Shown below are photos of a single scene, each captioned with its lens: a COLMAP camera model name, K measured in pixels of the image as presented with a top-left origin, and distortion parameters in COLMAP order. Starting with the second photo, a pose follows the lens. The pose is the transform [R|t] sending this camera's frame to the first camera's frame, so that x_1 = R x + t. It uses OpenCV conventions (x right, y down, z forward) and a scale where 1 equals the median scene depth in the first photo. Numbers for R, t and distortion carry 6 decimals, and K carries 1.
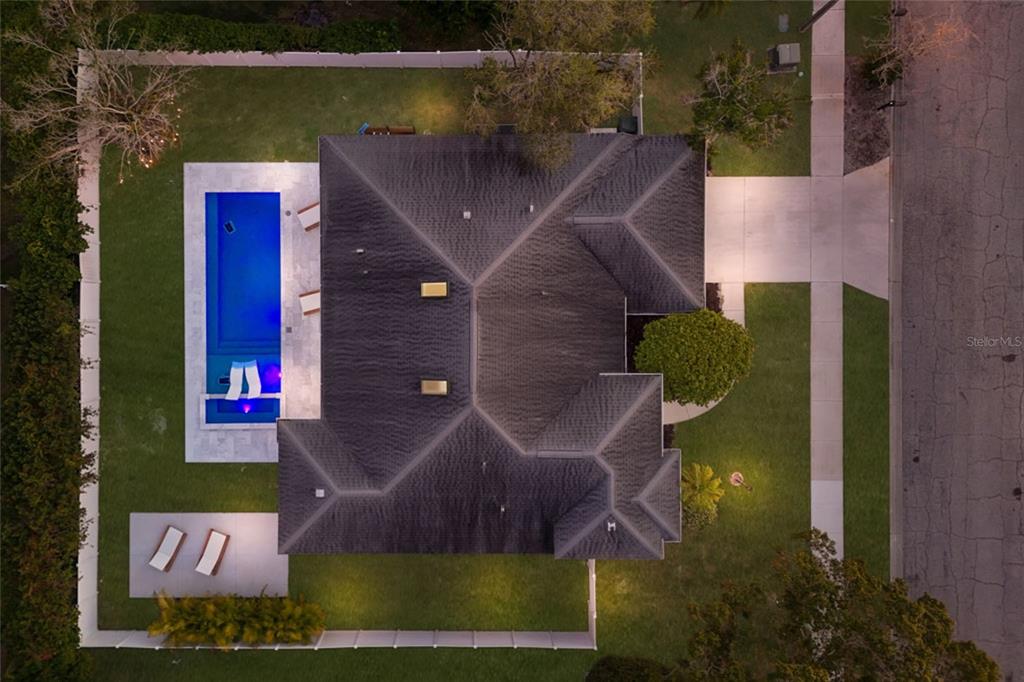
lens RADIAL K [[743.5, 0, 512.0], [0, 743.5, 341.0], [0, 0, 1]] dist [0.089363, -0.106126]
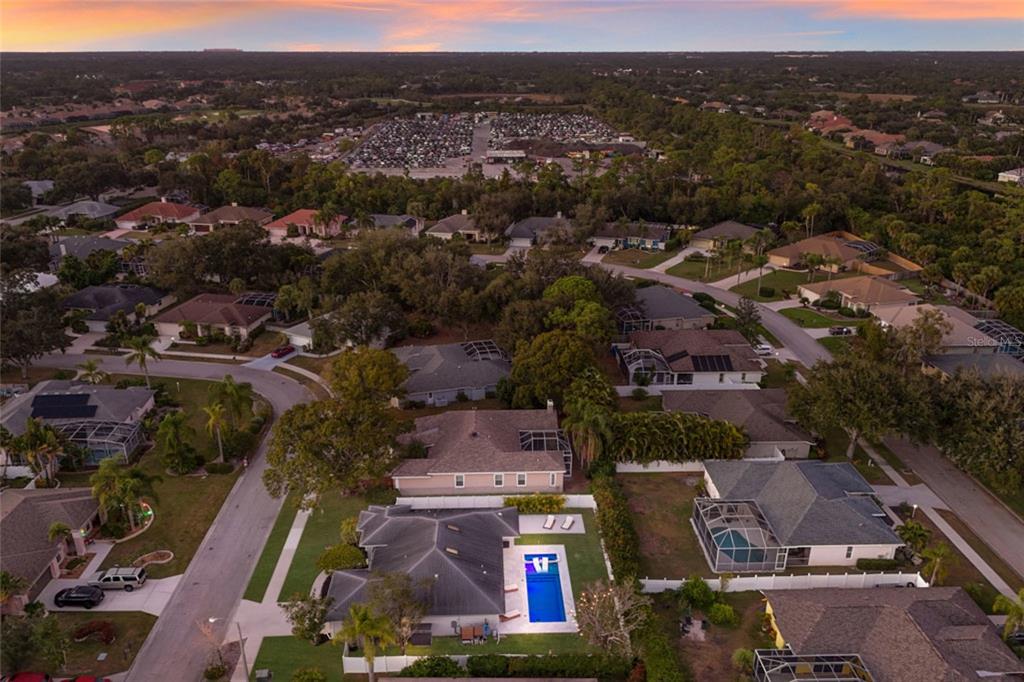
lens RADIAL K [[778.1, 0, 507.4], [0, 778.1, 361.2], [0, 0, 1]] dist [0.077378, -0.129783]
pose [[-0.999653, 0.013591, -0.022564, -0.207917], [-0.026118, -0.400364, 0.915984, -1.899925], [0.003415, 0.916255, 0.400580, -0.538251]]
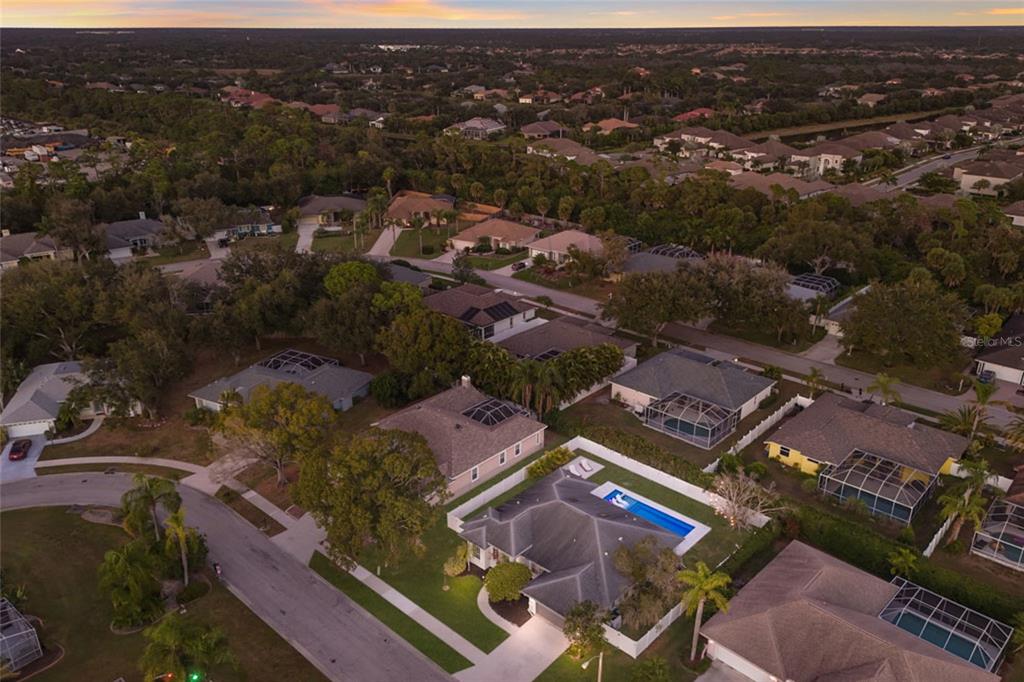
lens RADIAL K [[776.5, 0, 512.0], [0, 776.5, 341.0], [0, 0, 1]] dist [0.083754, -0.140874]
pose [[-0.675944, 0.279085, -0.682064, 1.513447], [-0.736619, -0.283729, 0.613914, -1.123557], [-0.022187, 0.917393, 0.397364, -0.516683]]
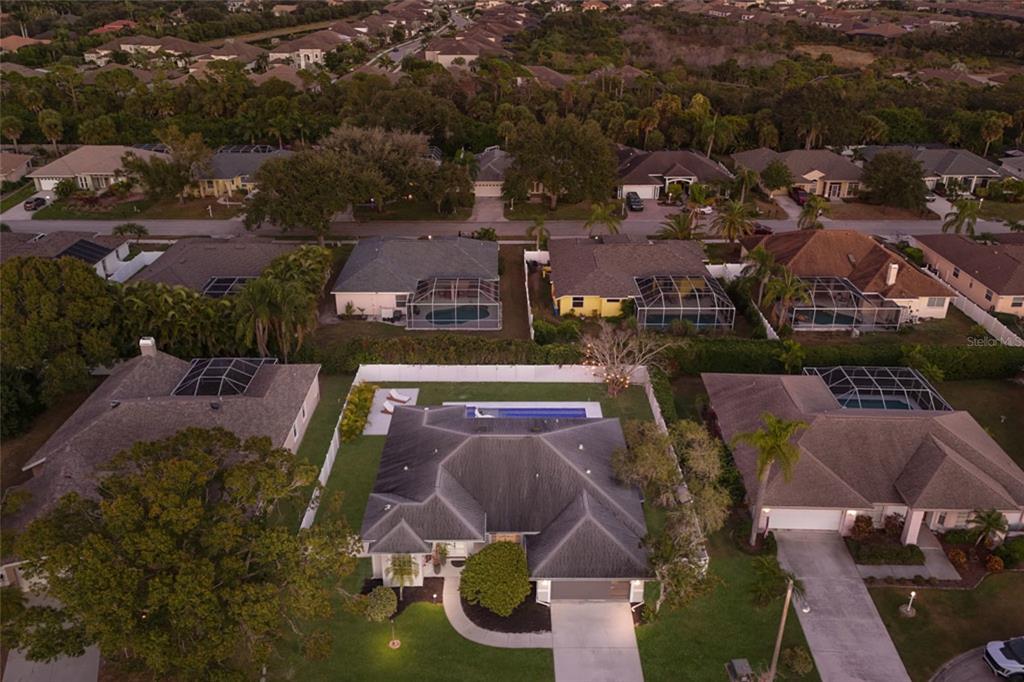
lens RADIAL K [[743.5, 0, 512.0], [0, 743.5, 341.0], [0, 0, 1]] dist [0.089363, -0.106126]
pose [[0.008314, 0.450695, -0.892639, 1.209091], [-0.999288, -0.029107, -0.024003, 0.034338], [-0.036800, 0.892203, 0.450132, -0.003700]]
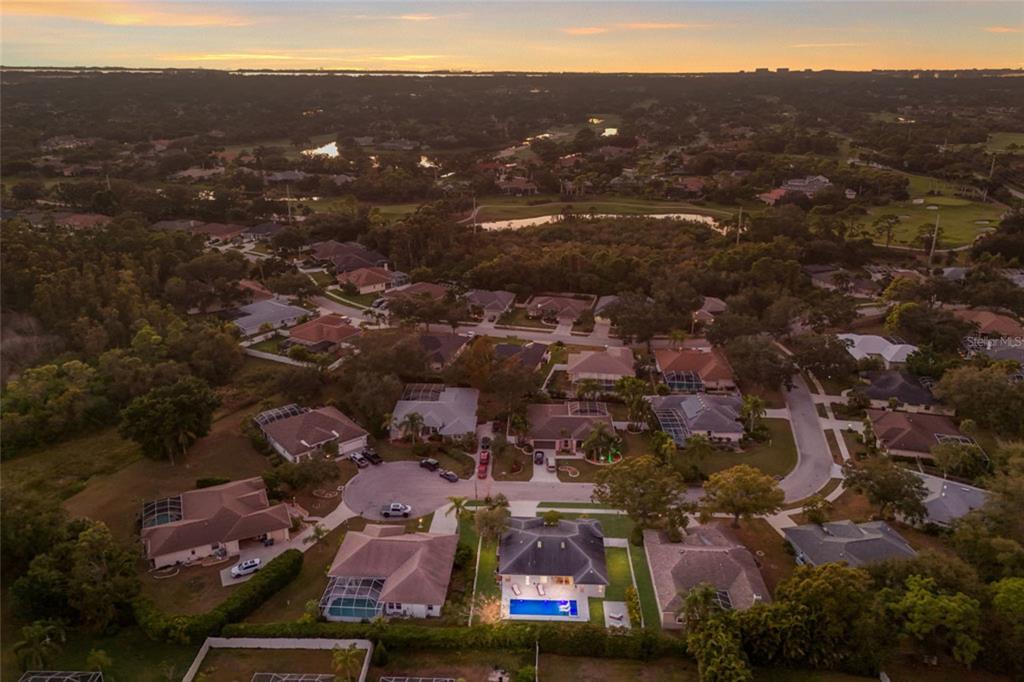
lens RADIAL K [[740.0, 0, 510.9], [0, 740.0, 326.9], [0, 0, 1]] dist [0.080765, -0.086209]
pose [[0.036514, -0.332536, 0.942383, -3.160249], [0.998999, -0.012237, -0.043025, -0.030470], [0.025840, 0.943011, 0.331757, -1.346987]]
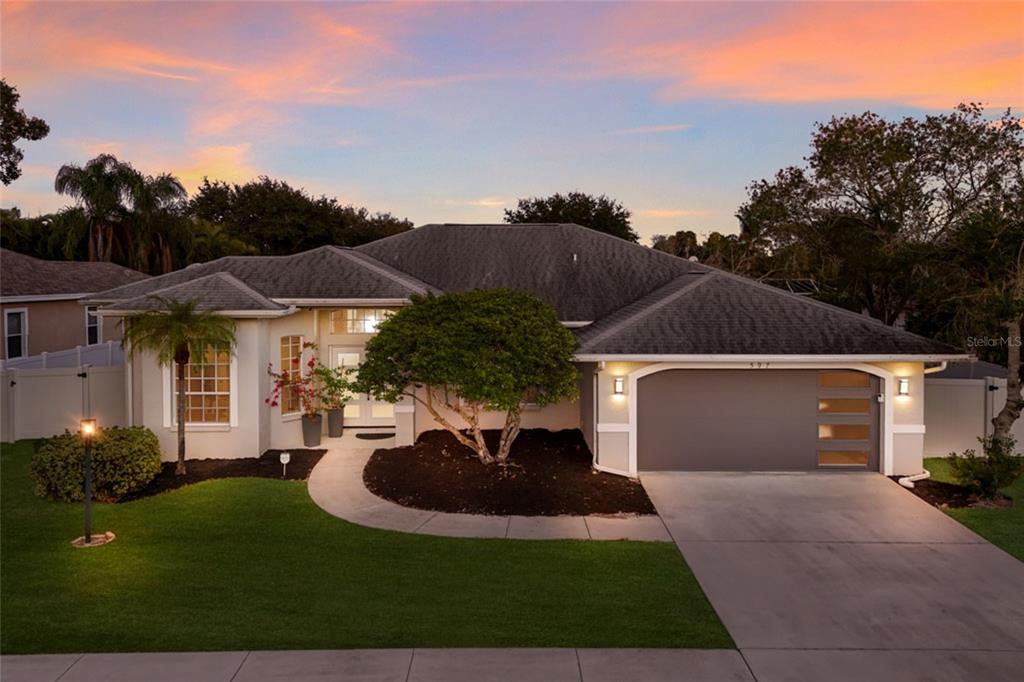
lens RADIAL K [[742.9, 0, 511.0], [0, 742.9, 315.8], [0, 0, 1]] dist [0.066806, -0.051172]
pose [[0.009956, 0.051281, -0.998635, 0.655867], [-0.999429, -0.031731, -0.011593, 0.002195], [-0.032282, 0.998180, 0.050935, 0.894927]]
